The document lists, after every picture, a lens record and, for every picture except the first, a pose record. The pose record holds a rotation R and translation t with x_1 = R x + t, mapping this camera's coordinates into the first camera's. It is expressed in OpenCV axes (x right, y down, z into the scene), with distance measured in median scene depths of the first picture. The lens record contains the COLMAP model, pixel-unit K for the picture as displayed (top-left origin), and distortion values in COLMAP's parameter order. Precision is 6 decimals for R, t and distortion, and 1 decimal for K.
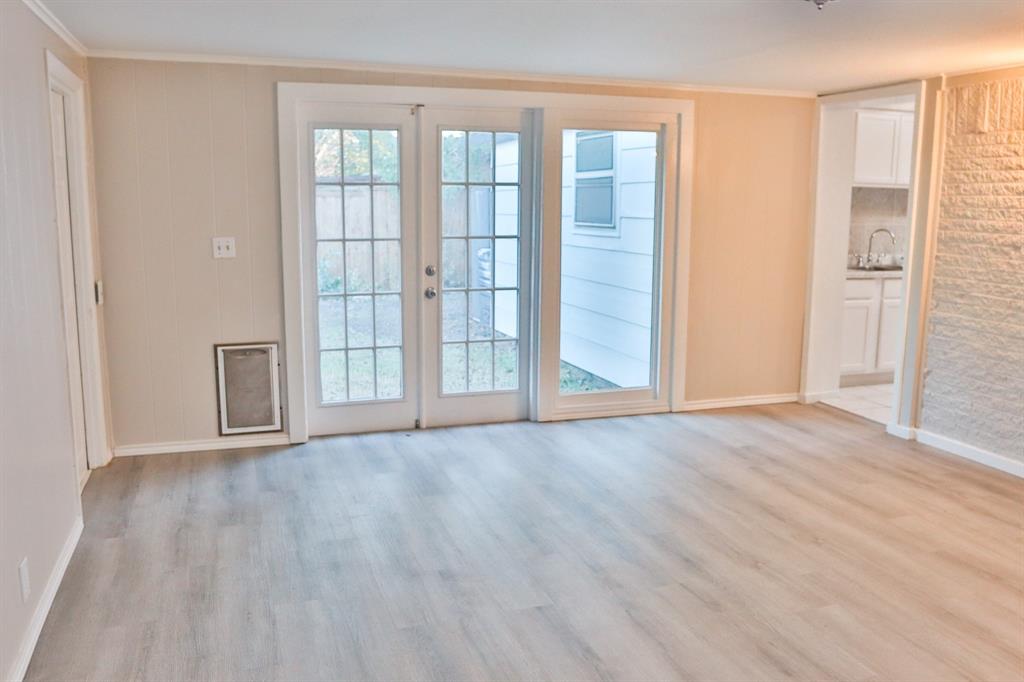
lens RADIAL K [[842.3, 0, 514.1], [0, 842.3, 339.6], [0, 0, 1]] dist [-0.115533, 0.074857]
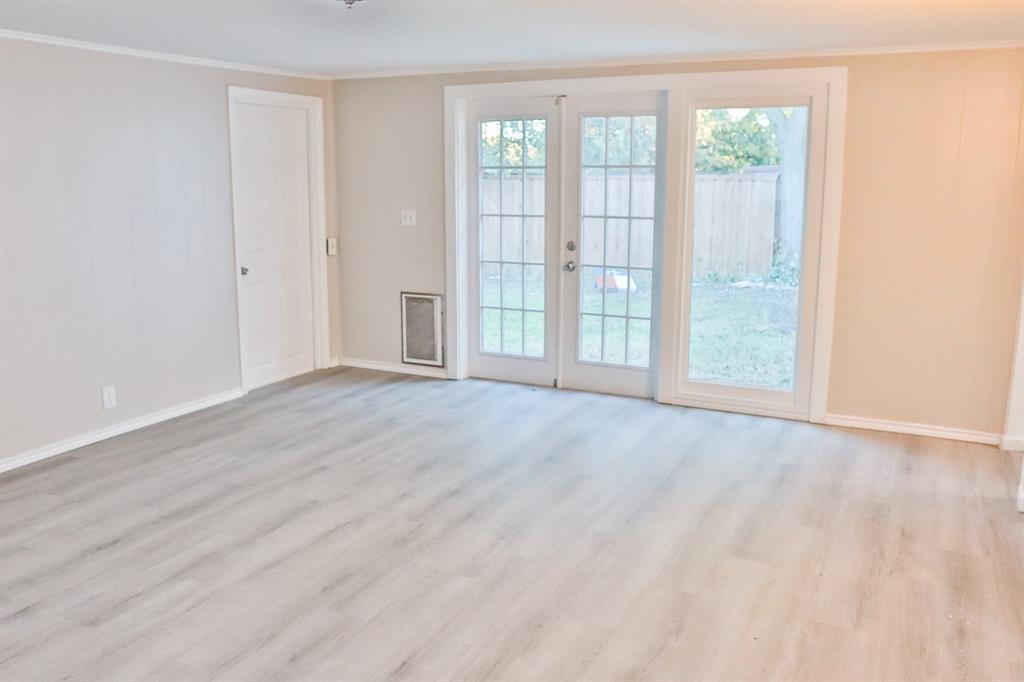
lens RADIAL K [[842.3, 0, 514.1], [0, 842.3, 339.6], [0, 0, 1]] dist [-0.115533, 0.074857]
pose [[0.706089, 0.127474, -0.696555, 0.667945], [-0.114925, 0.991251, 0.064908, -0.024840], [0.698735, 0.034220, 0.714562, 0.177162]]
